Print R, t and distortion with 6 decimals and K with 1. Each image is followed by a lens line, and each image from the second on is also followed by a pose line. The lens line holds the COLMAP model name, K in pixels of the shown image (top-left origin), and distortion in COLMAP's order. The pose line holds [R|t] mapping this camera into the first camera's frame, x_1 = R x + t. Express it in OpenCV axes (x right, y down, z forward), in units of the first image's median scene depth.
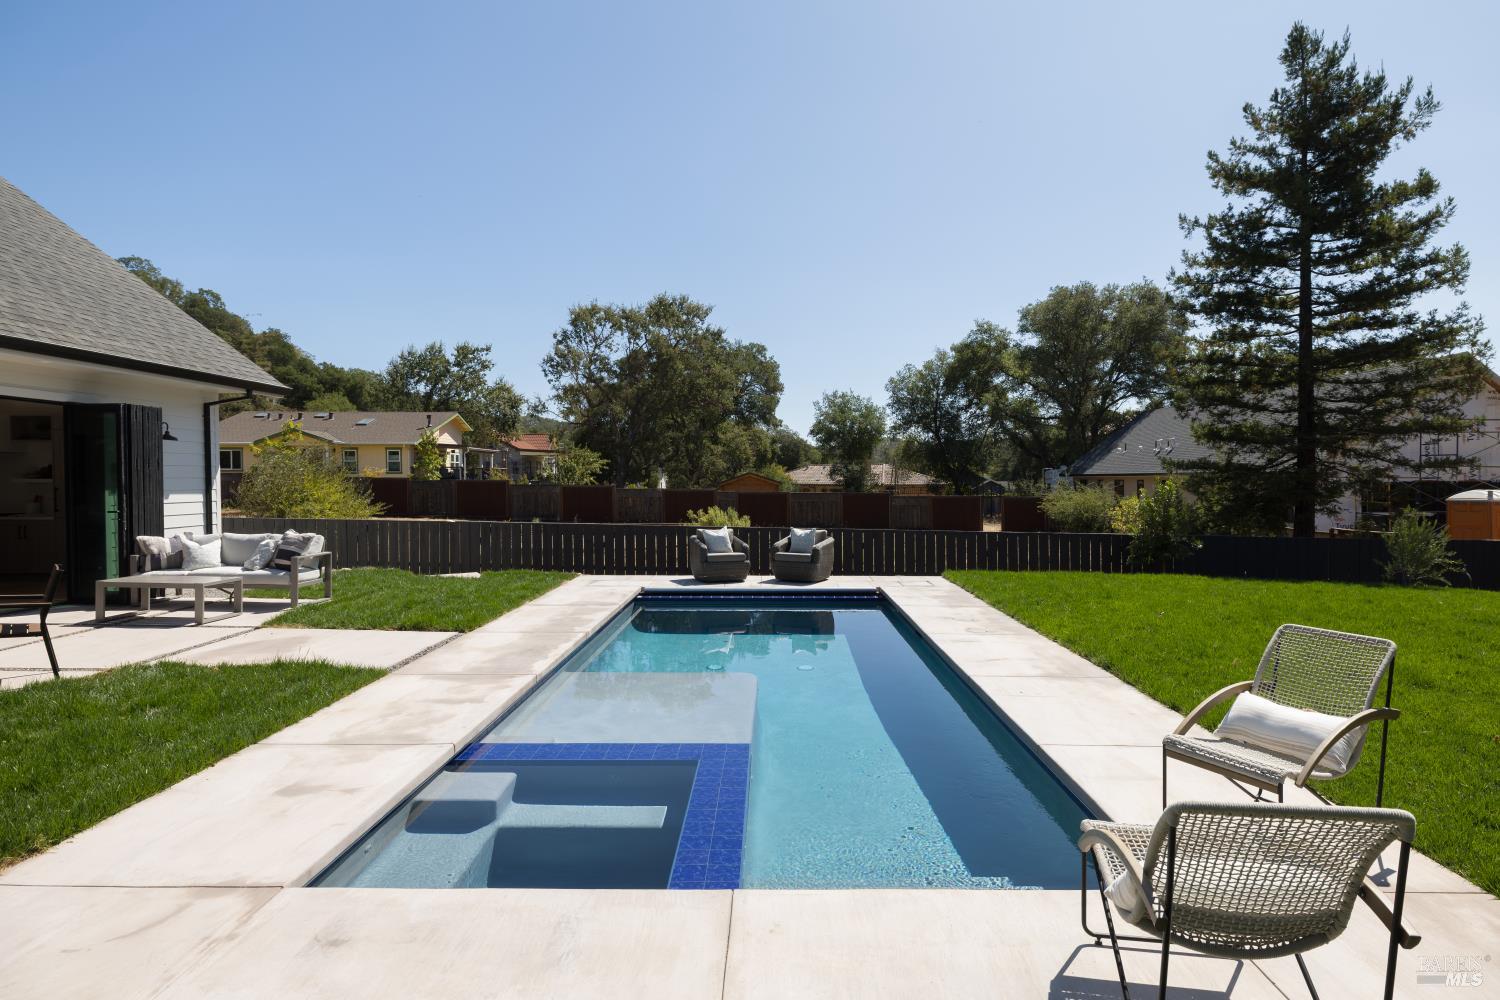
lens RADIAL K [[796.9, 0, 750.0], [0, 796.9, 500.0], [0, 0, 1]] dist [-0.003774, -0.000282]
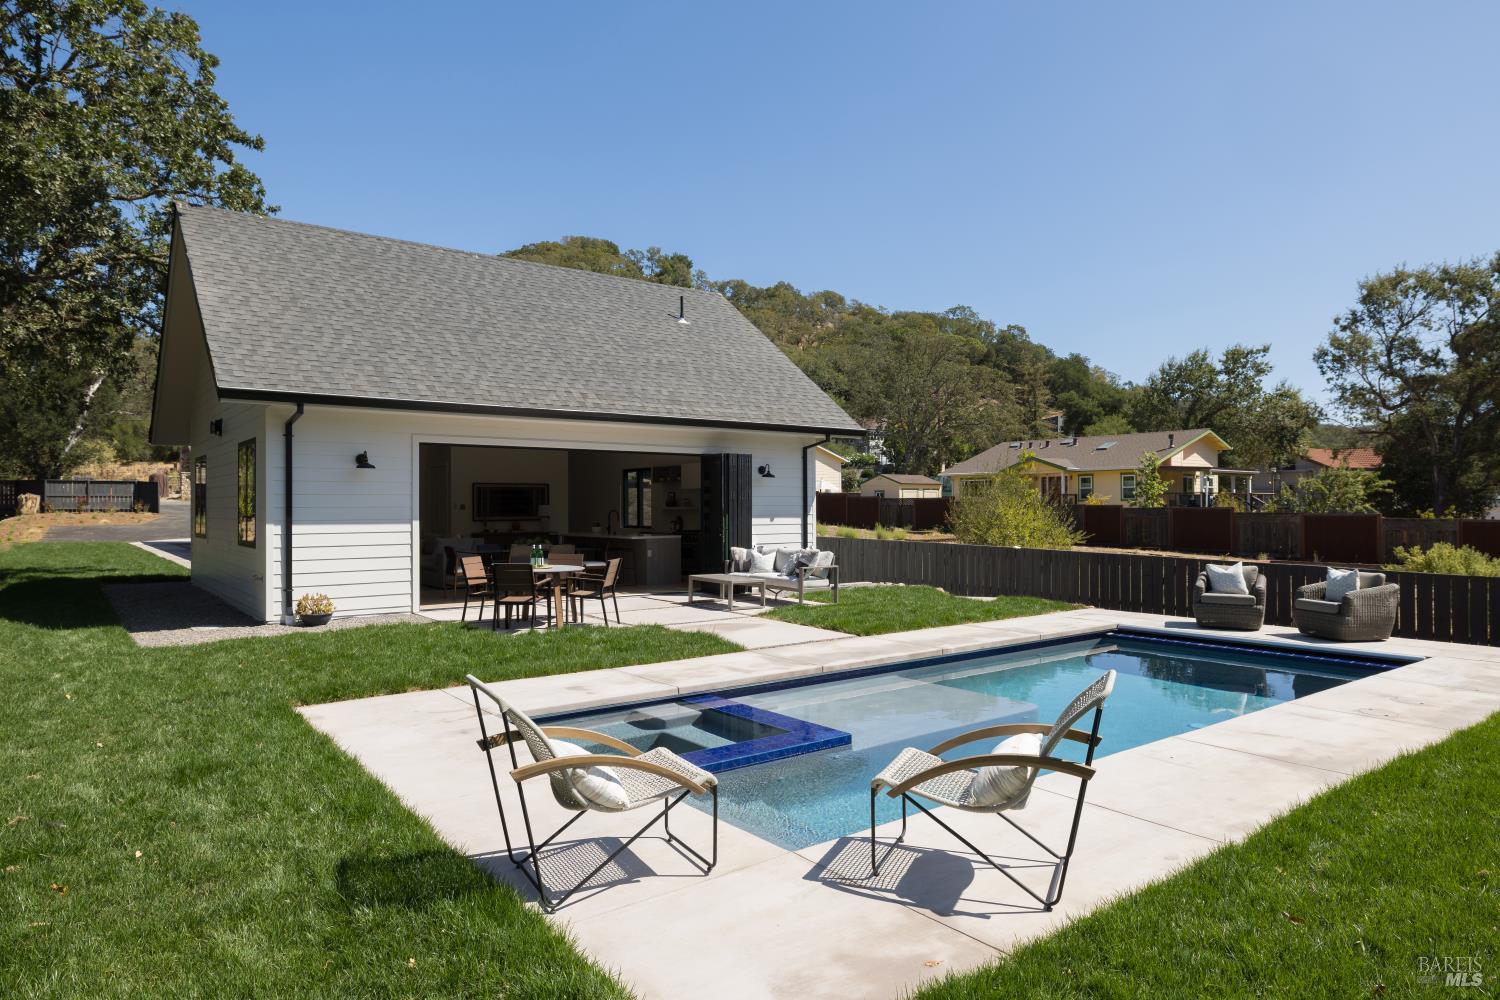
lens RADIAL K [[908.5, 0, 750.0], [0, 908.5, 500.0], [0, 0, 1]] dist [0.002225, 0.000051]
pose [[0.618041, -0.009253, -0.786091, 0.134361], [-0.017661, 0.999515, -0.025651, 0.000785], [0.785947, 0.029737, 0.617578, 0.009709]]
